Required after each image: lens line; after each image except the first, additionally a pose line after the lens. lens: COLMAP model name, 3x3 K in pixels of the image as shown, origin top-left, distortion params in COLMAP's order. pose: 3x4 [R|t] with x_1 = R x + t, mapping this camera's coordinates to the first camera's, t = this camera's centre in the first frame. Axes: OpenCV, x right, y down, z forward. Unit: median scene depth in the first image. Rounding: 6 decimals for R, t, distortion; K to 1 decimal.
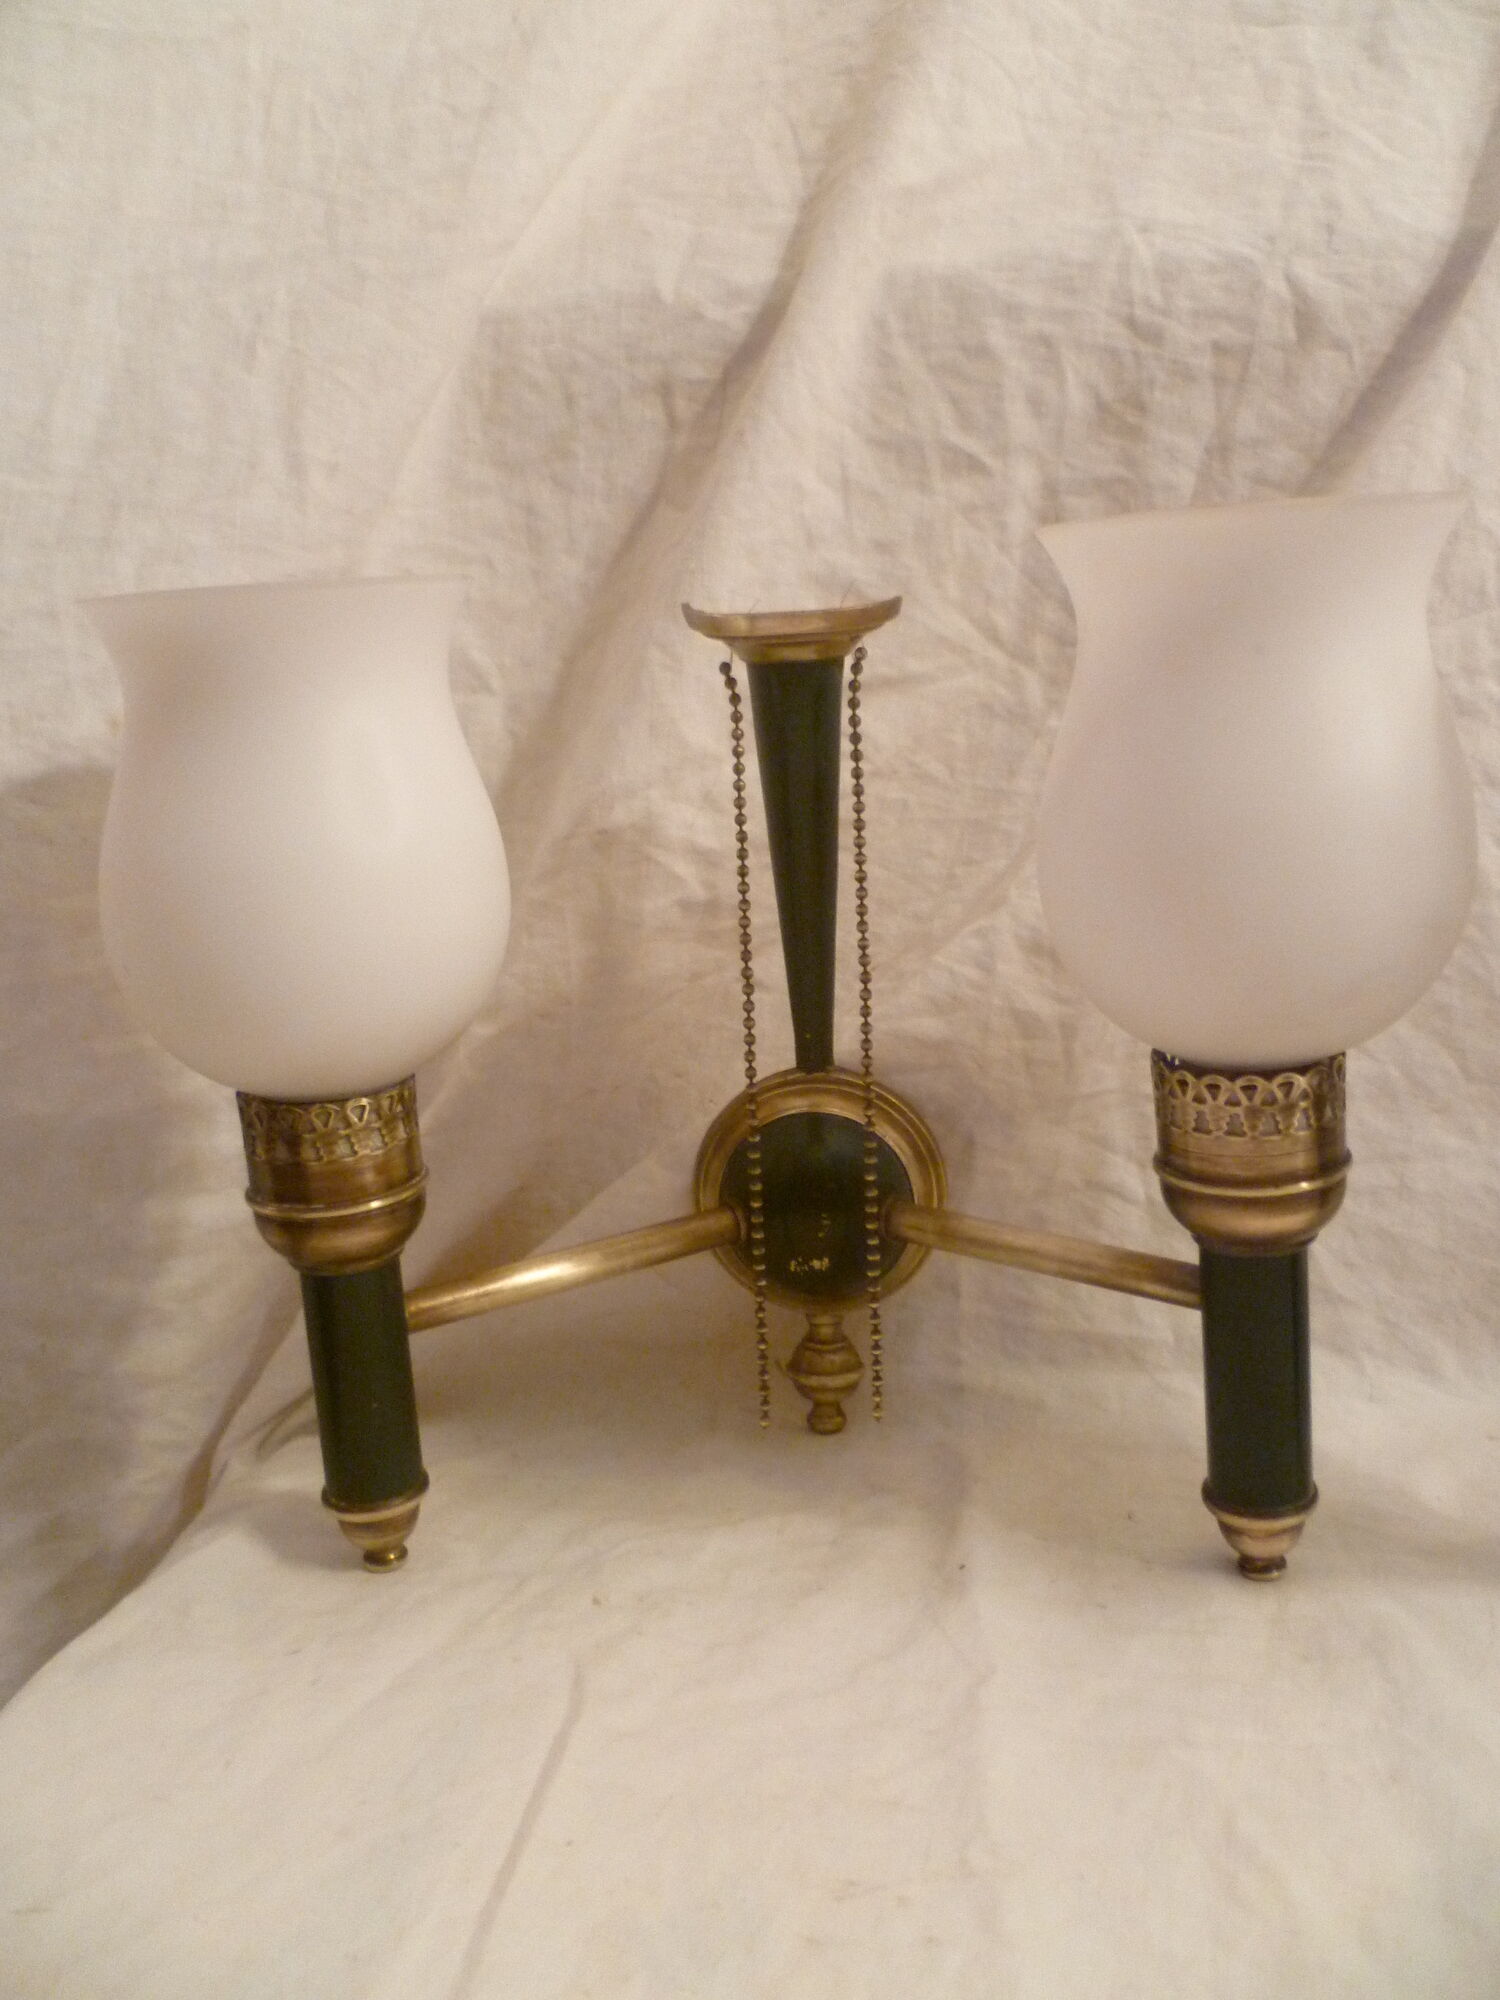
lens RADIAL K [[1630.4, 0, 750.0], [0, 1630.4, 1000.0], [0, 0, 1]] dist [-0.084881, 0.034977]
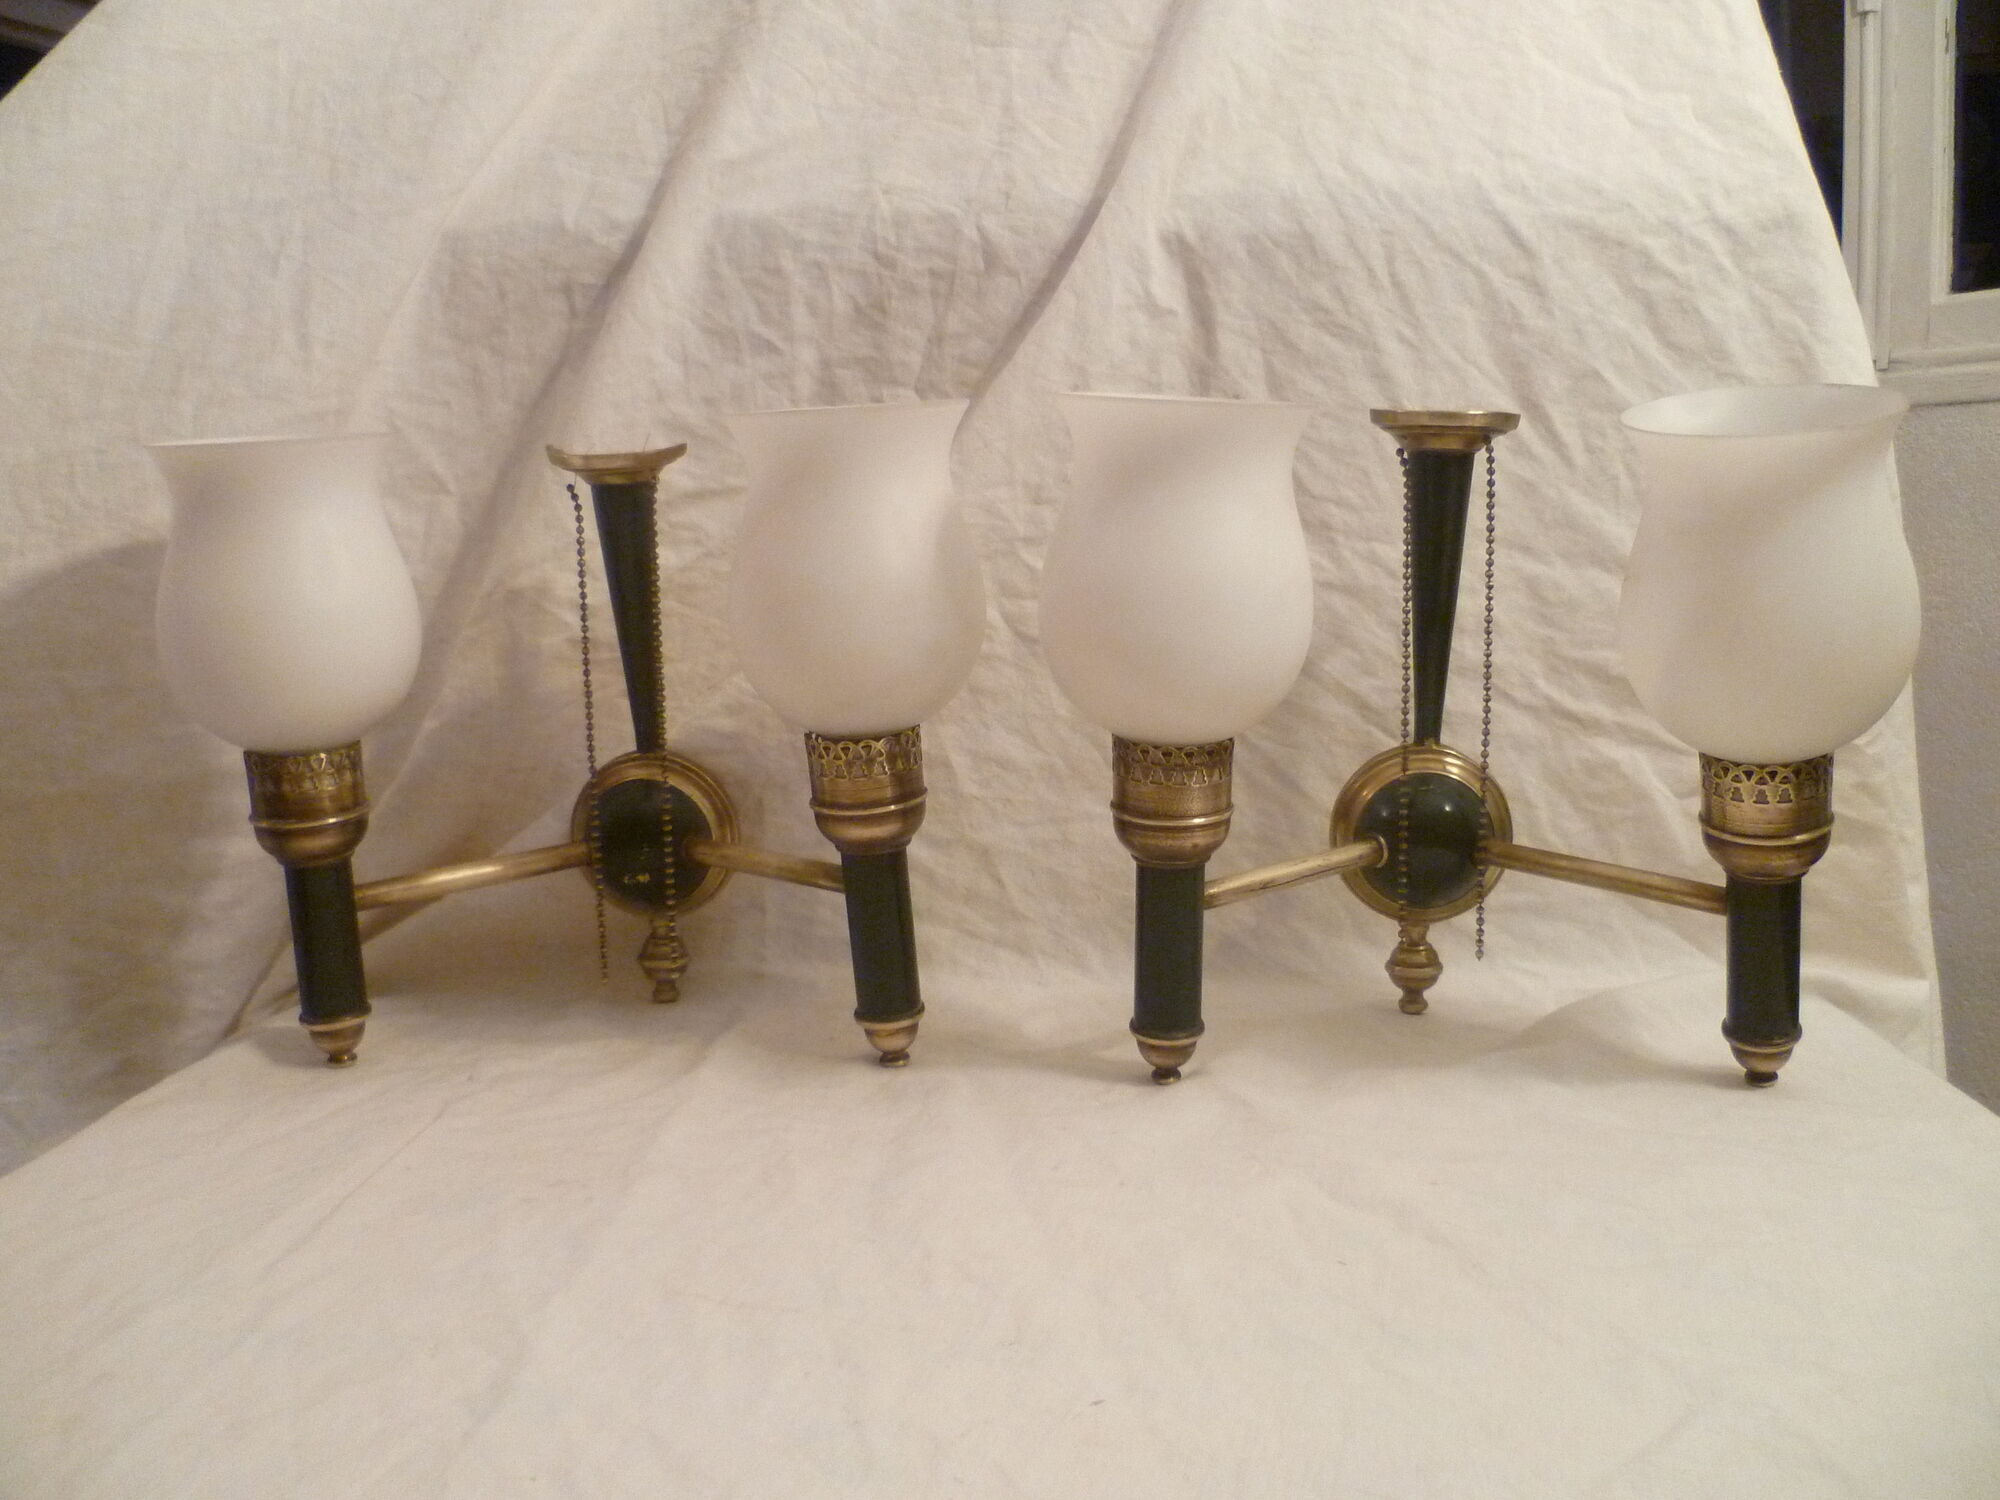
lens RADIAL K [[1630.4, 0, 1000.5], [0, 1630.4, 742.6], [0, 0, 1]] dist [-0.084881, 0.034977]
pose [[0.997513, 0.011849, 0.069485, 0.254133], [-0.010972, 0.999855, -0.012992, 0.049392], [-0.069629, 0.012198, 0.997498, -0.504053]]
